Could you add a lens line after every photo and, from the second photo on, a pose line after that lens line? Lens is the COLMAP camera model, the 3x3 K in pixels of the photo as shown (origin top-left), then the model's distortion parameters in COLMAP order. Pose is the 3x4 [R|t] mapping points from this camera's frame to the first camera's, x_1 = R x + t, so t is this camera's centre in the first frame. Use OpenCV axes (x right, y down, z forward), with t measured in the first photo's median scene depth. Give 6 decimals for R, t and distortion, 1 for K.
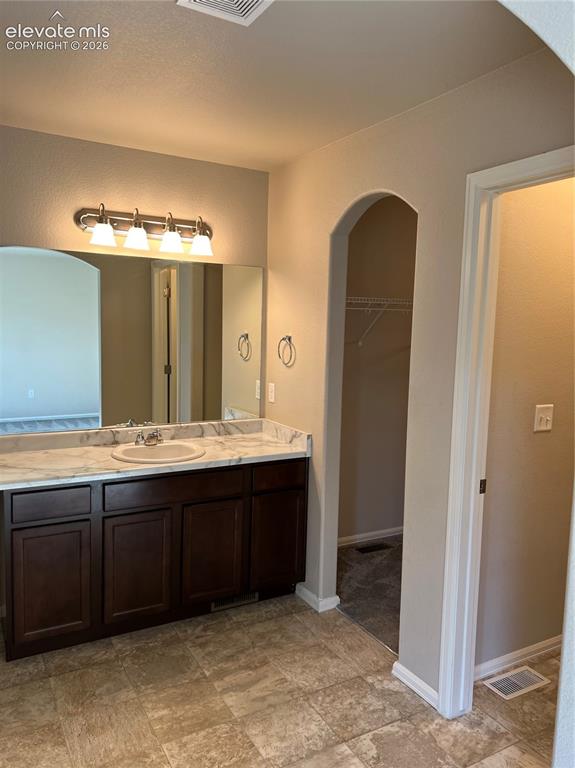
lens RADIAL K [[574.0, 0, 268.9], [0, 574.0, 382.2], [0, 0, 1]] dist [0.135482, -0.109420]
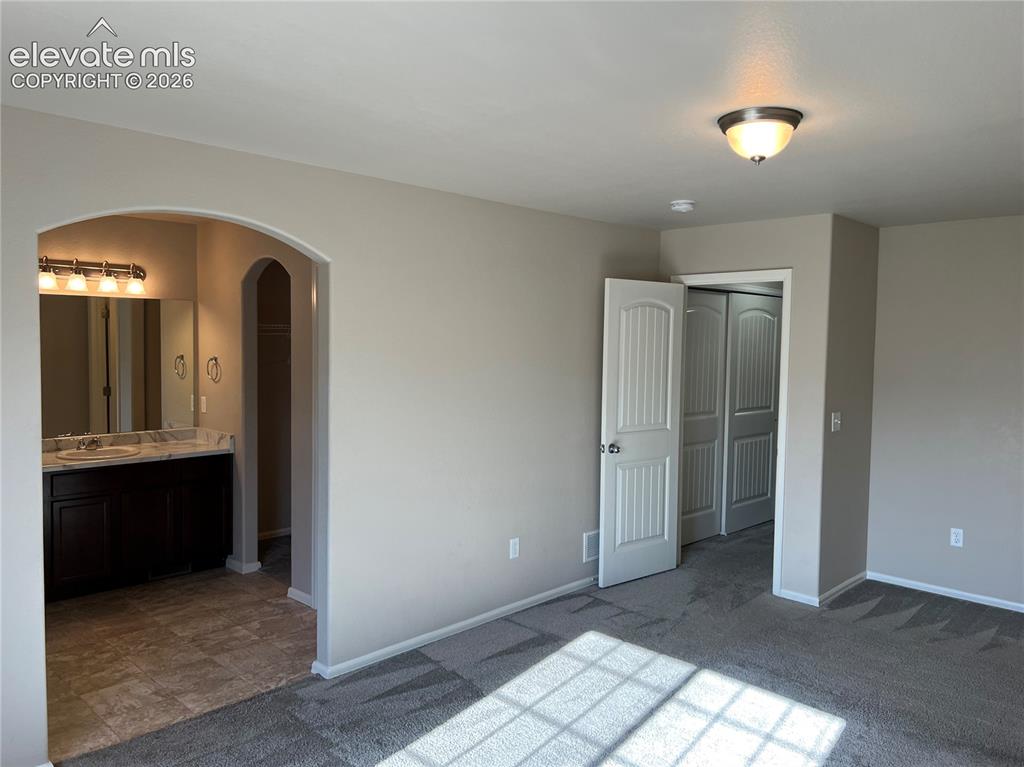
lens RADIAL K [[775.4, 0, 511.0], [0, 775.4, 369.2], [0, 0, 1]] dist [0.033129, -0.007949]
pose [[0.954902, -0.022923, 0.296035, 0.171896], [0.037610, 0.998323, -0.044010, 0.050351], [-0.294530, 0.053159, 0.954163, -0.925779]]
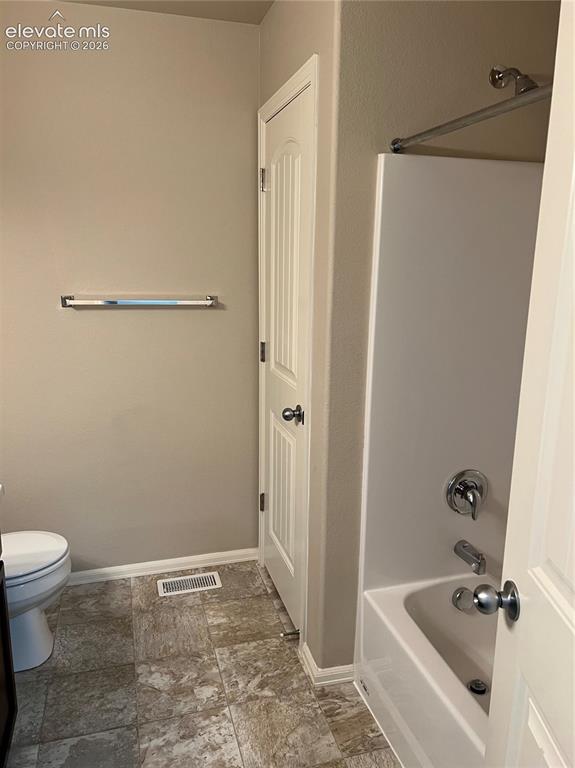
lens RADIAL K [[568.4, 0, 282.7], [0, 568.4, 385.9], [0, 0, 1]] dist [0.055081, -0.067463]
pose [[0.977398, 0.036921, -0.208158, 0.109075], [-0.009277, 0.991174, 0.132245, -0.001906], [0.211203, -0.127324, 0.969114, 0.061326]]
